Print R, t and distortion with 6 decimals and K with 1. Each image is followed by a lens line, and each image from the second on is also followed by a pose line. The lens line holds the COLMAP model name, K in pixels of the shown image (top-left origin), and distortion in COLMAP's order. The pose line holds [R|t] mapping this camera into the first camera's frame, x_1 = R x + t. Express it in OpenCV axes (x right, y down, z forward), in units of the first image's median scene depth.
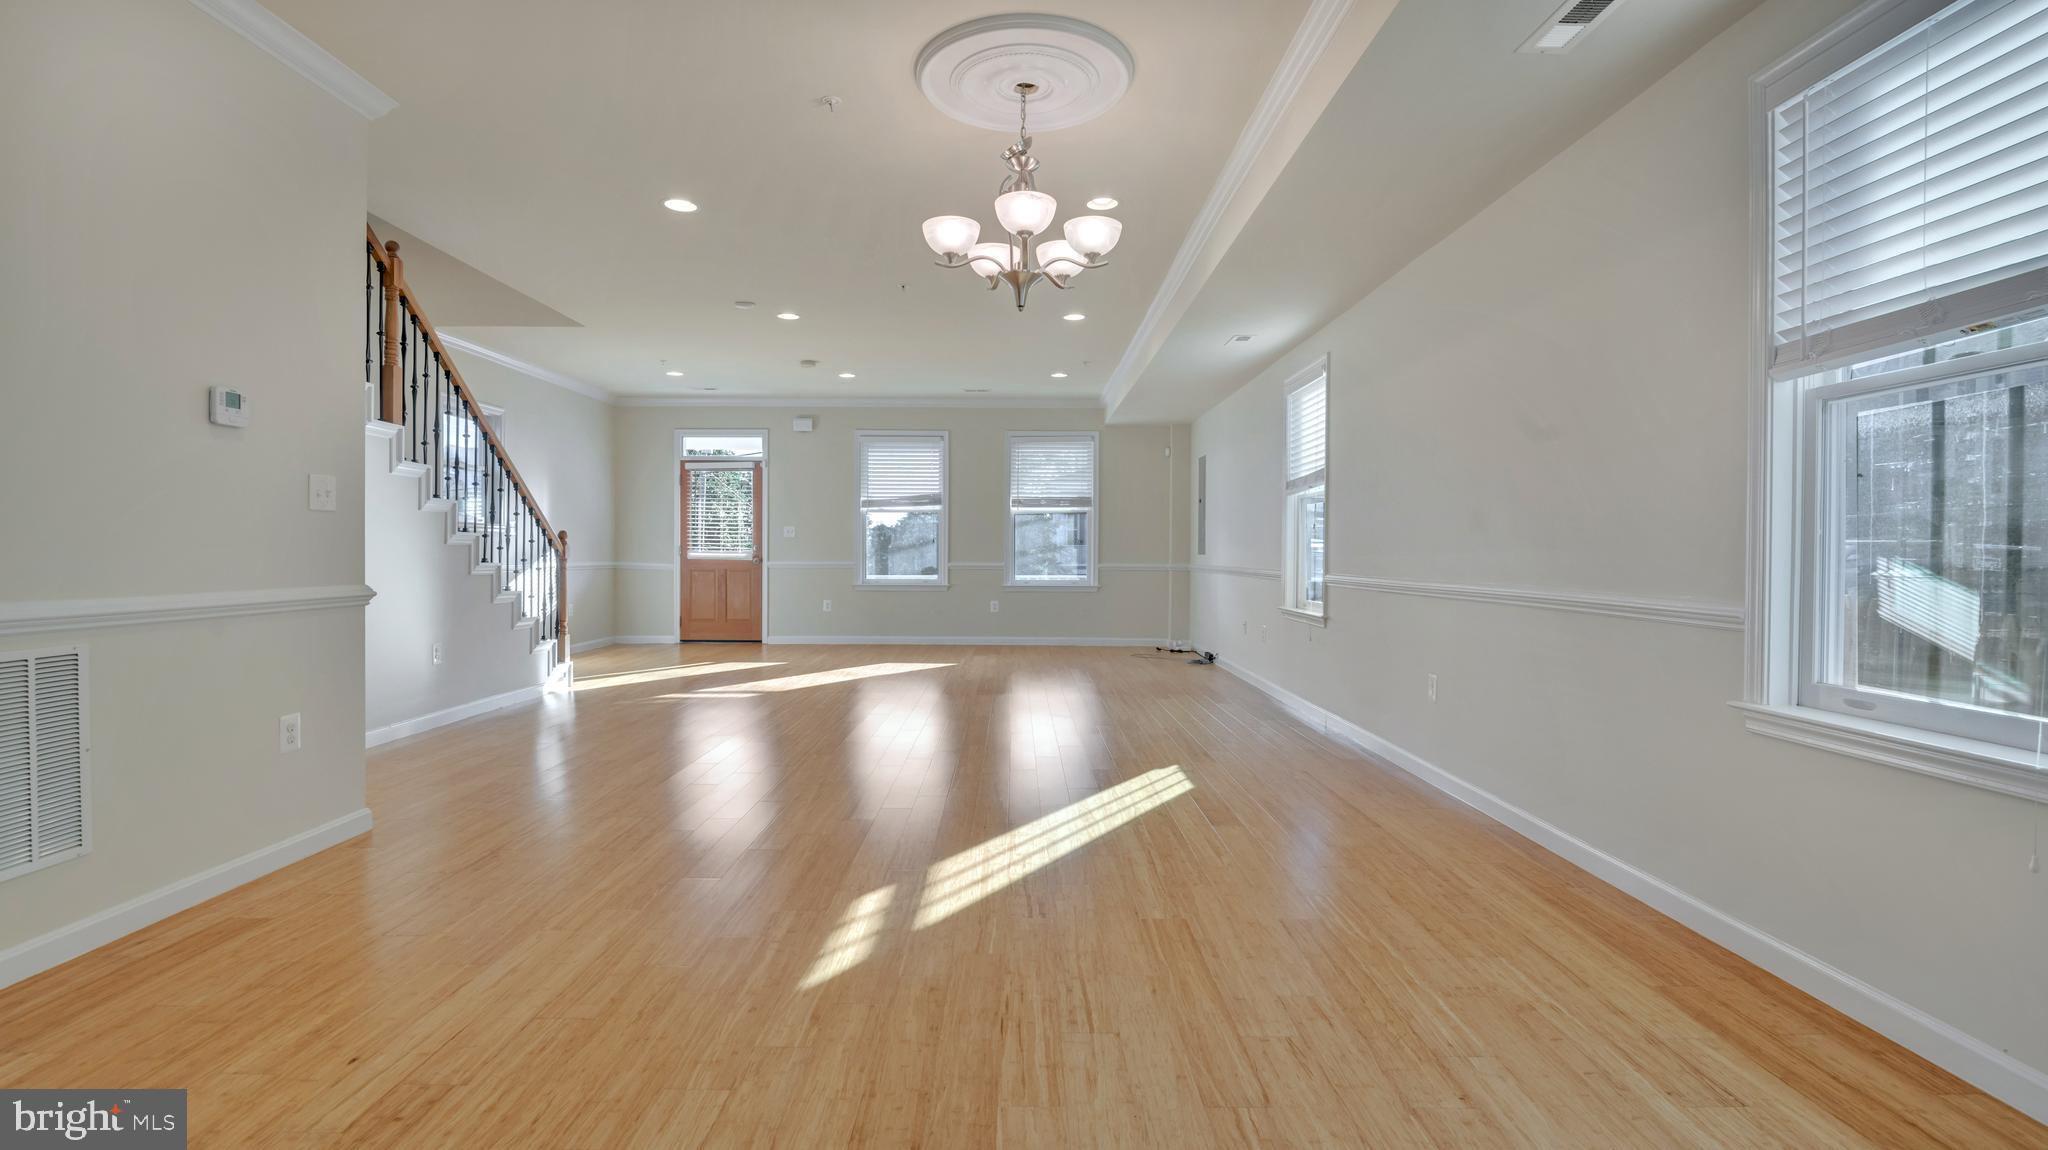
lens RADIAL K [[937.9, 0, 1031.1], [0, 937.9, 558.9], [0, 0, 1]] dist [-0.010341, -0.000944]
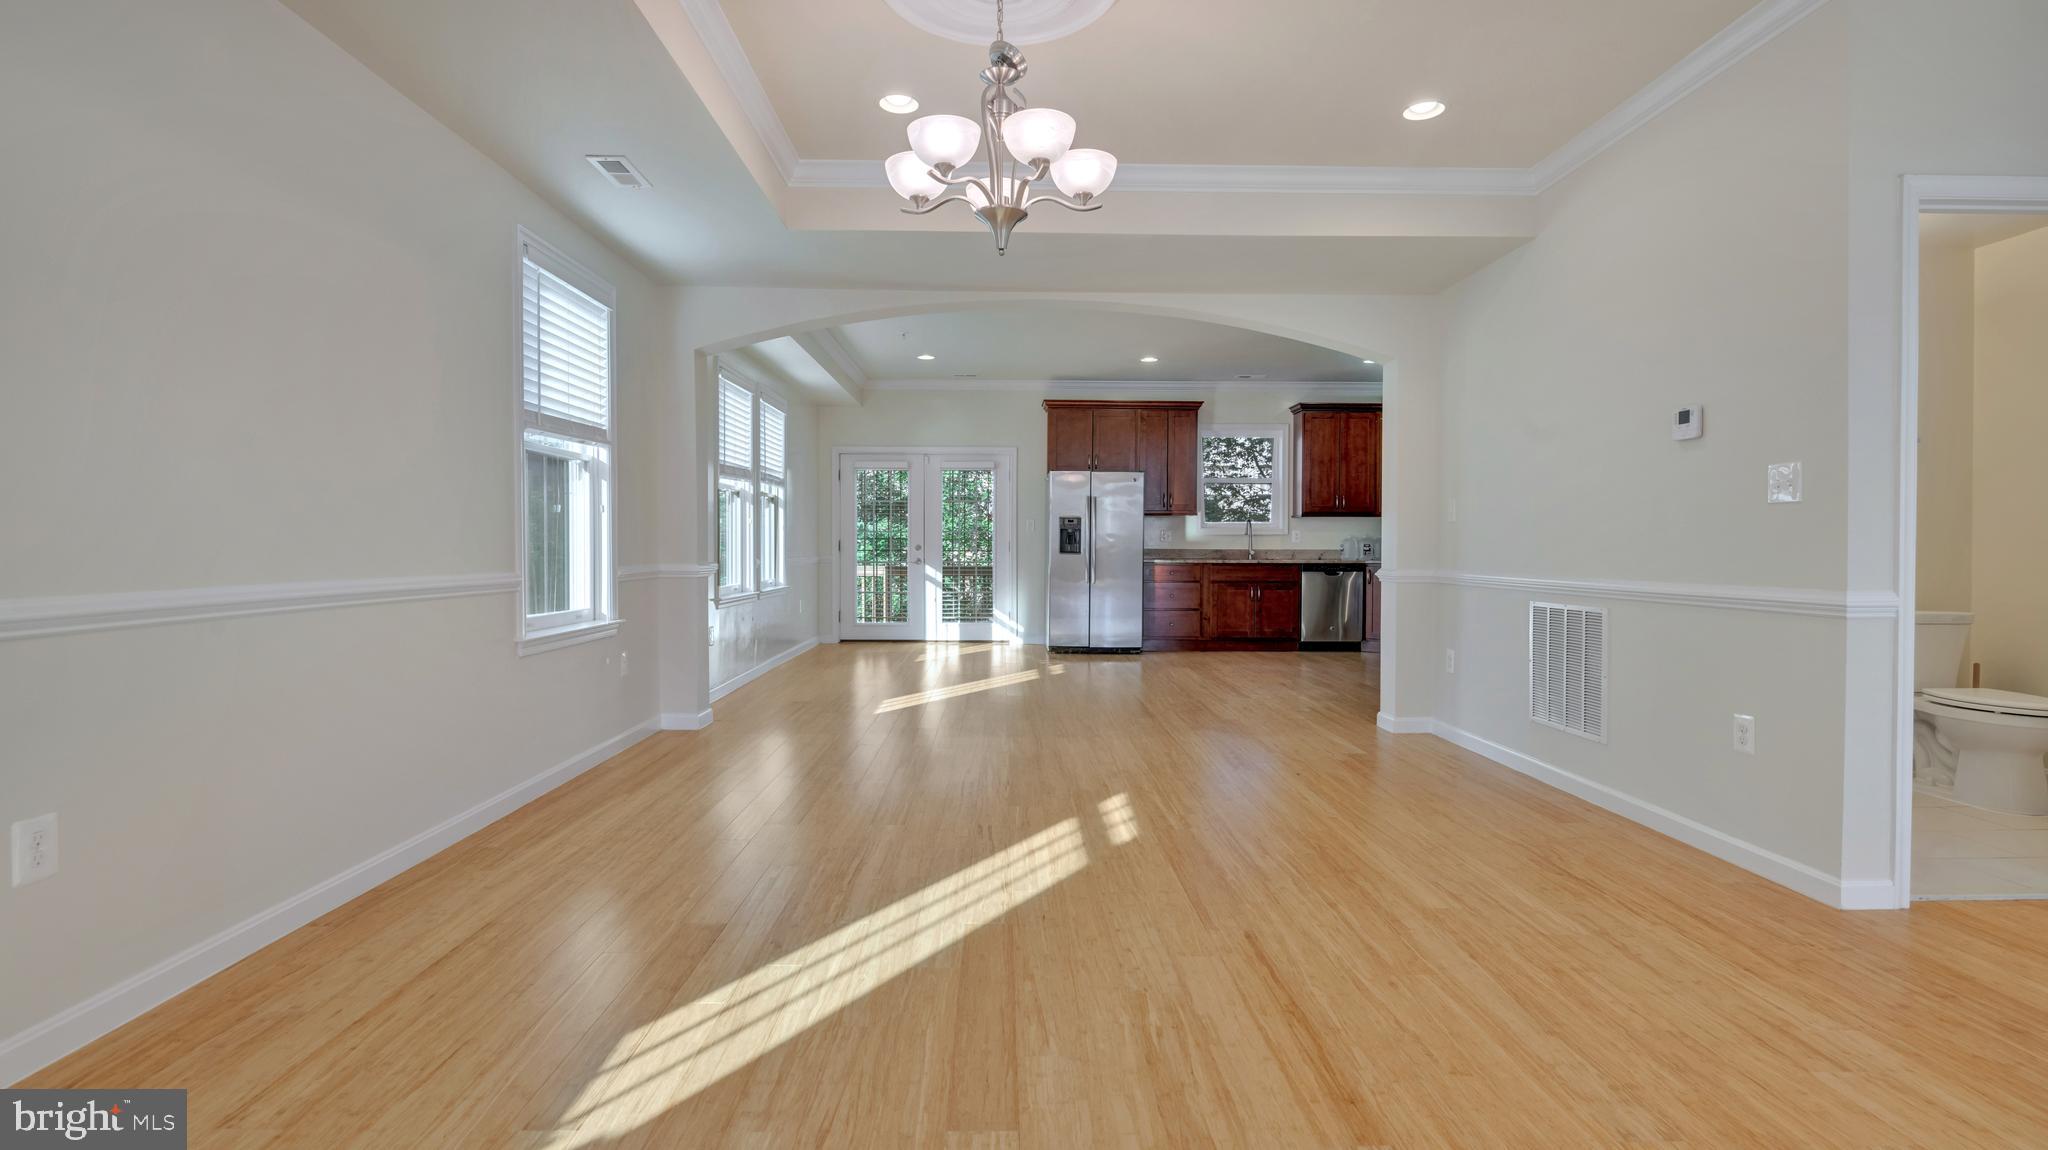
lens RADIAL K [[937.9, 0, 1025.3], [0, 937.9, 564.5], [0, 0, 1]] dist [-0.010341, -0.000944]
pose [[-0.999944, -0.008499, -0.006381, -0.032223], [-0.008675, 0.999571, 0.027972, -0.012034], [0.006141, 0.028026, -0.999588, 1.973526]]
